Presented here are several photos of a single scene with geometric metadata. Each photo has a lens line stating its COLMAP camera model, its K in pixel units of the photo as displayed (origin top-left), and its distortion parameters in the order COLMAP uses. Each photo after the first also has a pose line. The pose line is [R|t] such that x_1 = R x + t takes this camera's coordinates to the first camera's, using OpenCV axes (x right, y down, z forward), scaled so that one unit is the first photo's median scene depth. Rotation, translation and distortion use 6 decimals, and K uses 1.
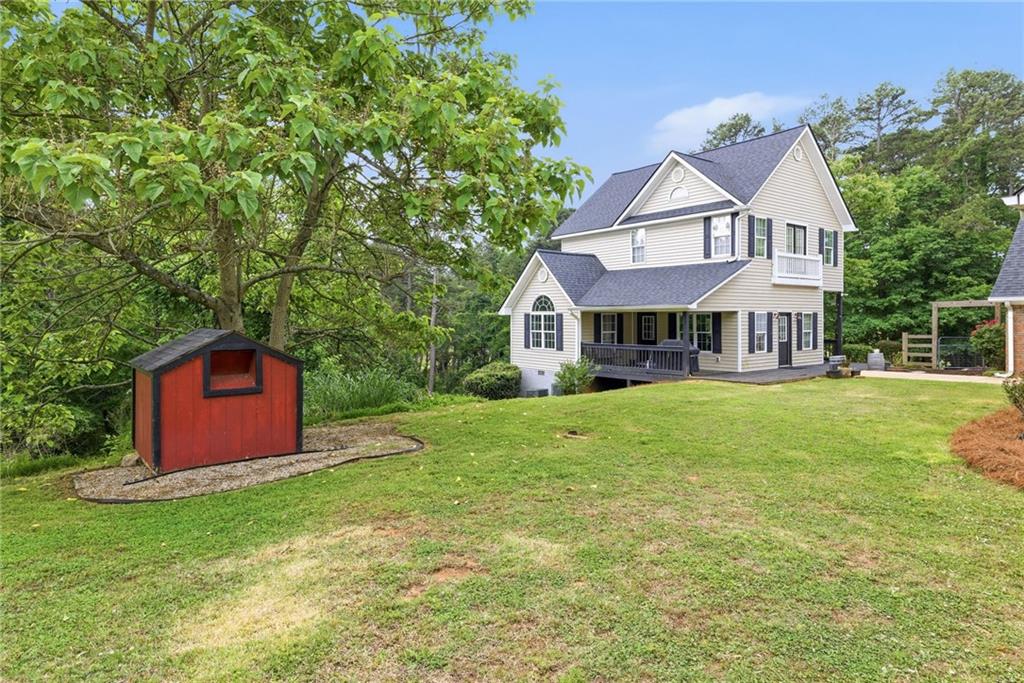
lens RADIAL K [[589.8, 0, 509.1], [0, 589.8, 325.1], [0, 0, 1]] dist [0.006707, 0.000940]
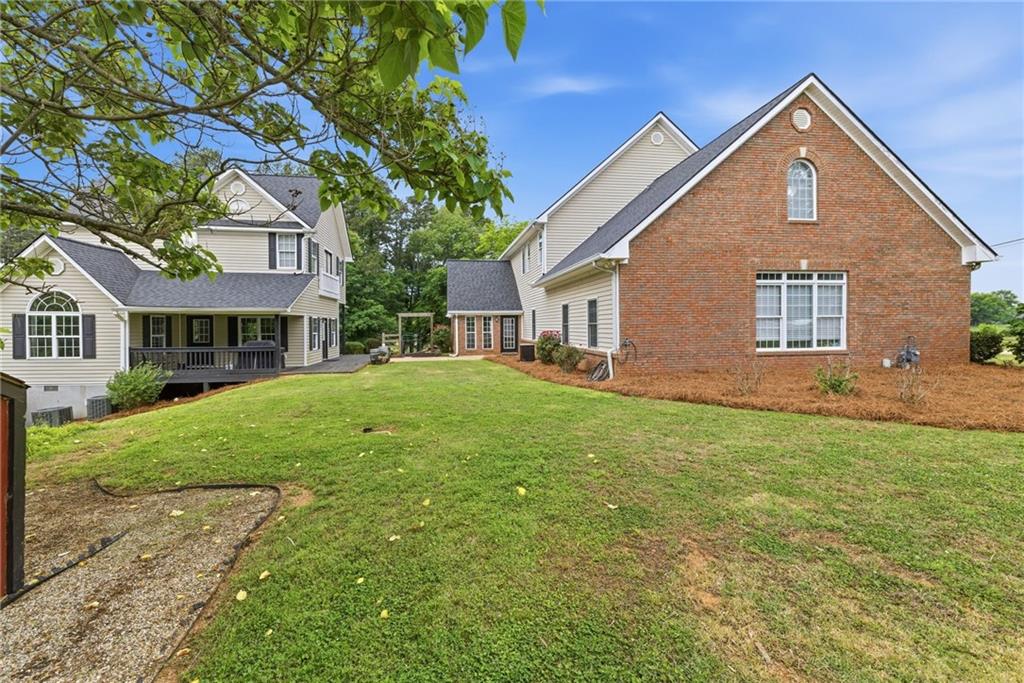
lens RADIAL K [[435.4, 0, 503.5], [0, 435.4, 334.0], [0, 0, 1]] dist [-0.002539, 0.000578]
pose [[0.487860, -0.013038, 0.872825, -0.169021], [0.009342, 0.999909, 0.009715, 0.007707], [-0.872872, 0.003414, 0.487937, 0.186472]]
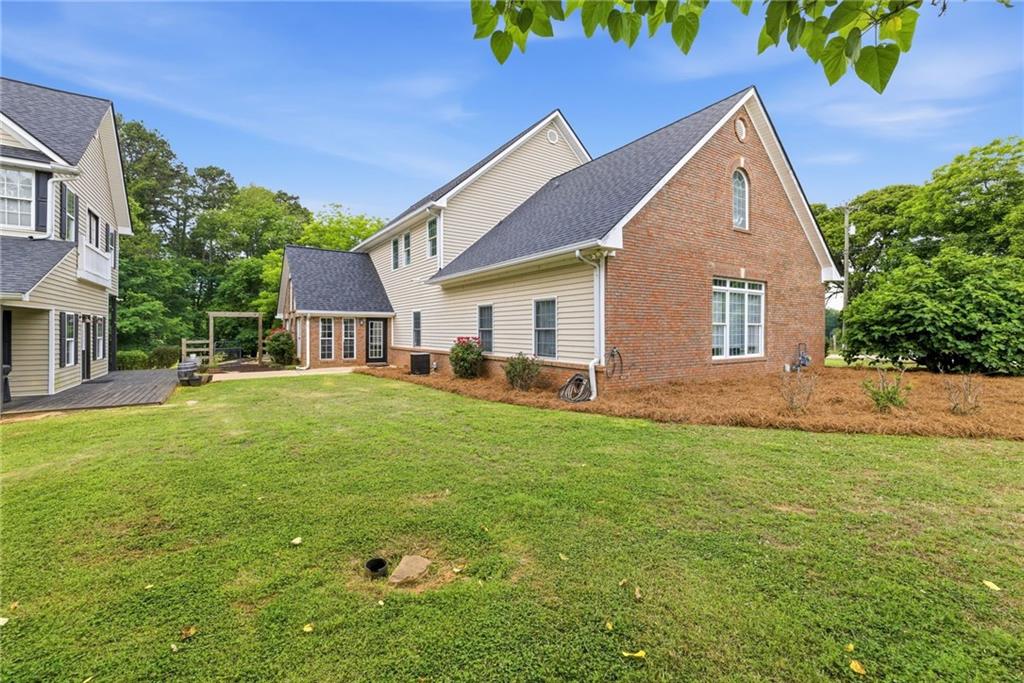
lens RADIAL K [[426.0, 0, 504.7], [0, 426.0, 333.3], [0, 0, 1]] dist [-0.002684, 0.000052]
pose [[0.070486, 0.001822, 0.997511, -0.079459], [0.002764, 0.999994, -0.002022, 0.006597], [-0.997509, 0.002900, 0.070480, 0.364943]]
